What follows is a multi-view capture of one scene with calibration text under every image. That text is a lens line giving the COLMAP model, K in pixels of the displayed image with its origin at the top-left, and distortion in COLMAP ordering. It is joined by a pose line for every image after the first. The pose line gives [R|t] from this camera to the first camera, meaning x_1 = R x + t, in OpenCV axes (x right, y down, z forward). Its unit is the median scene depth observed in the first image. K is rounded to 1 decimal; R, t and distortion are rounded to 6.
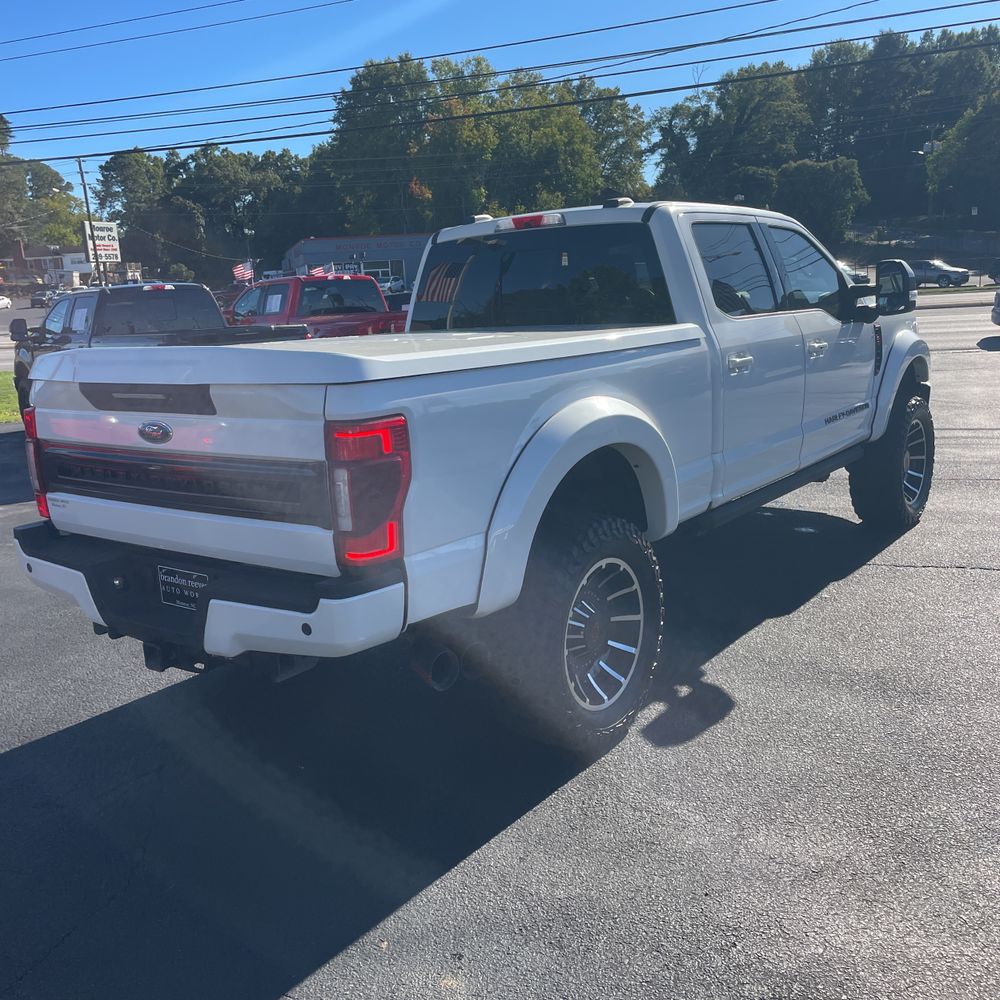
lens RADIAL K [[1022.5, 0, 510.4], [0, 1022.5, 495.6], [0, 0, 1]] dist [0.084370, -0.108139]
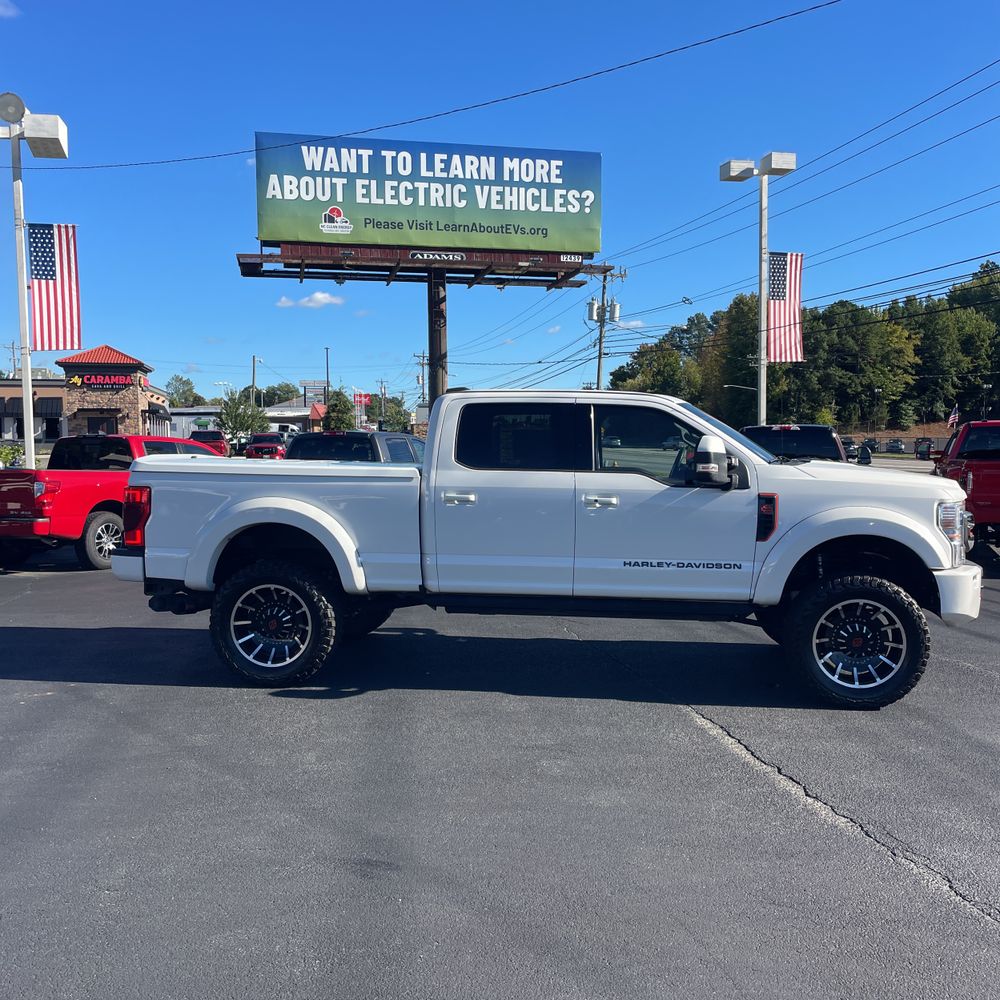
lens RADIAL K [[1026.5, 0, 506.6], [0, 1026.5, 498.5], [0, 0, 1]] dist [0.117591, -0.129650]
pose [[0.489101, 0.101832, -0.866262, 1.627787], [-0.203057, 0.979167, 0.000456, -0.151511], [0.848262, 0.175678, 0.499589, 0.337826]]
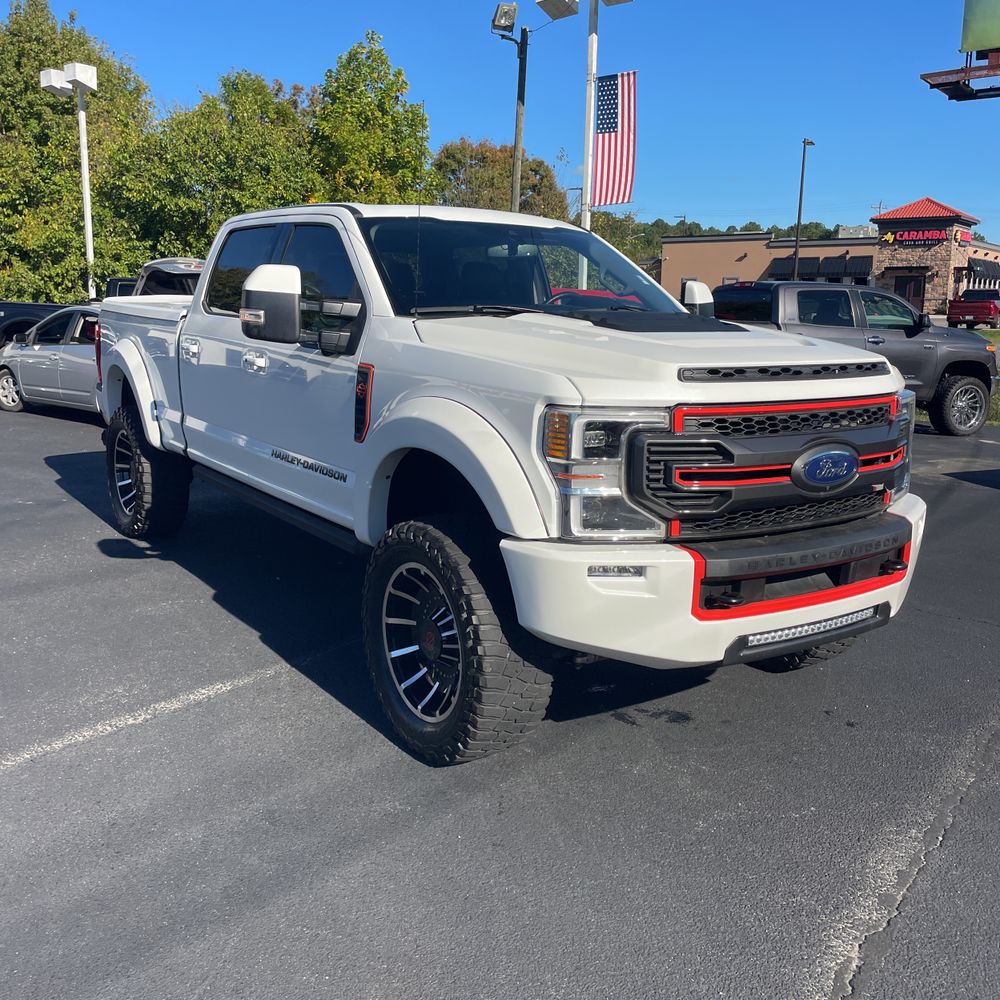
lens RADIAL K [[1012.0, 0, 484.2], [0, 1012.0, 489.4], [0, 0, 1]] dist [0.101261, -0.134215]
pose [[-0.338095, 0.221992, -0.914555, 1.305799], [-0.189876, 0.935707, 0.297319, -0.417327], [0.921759, 0.274174, -0.274207, 1.787478]]
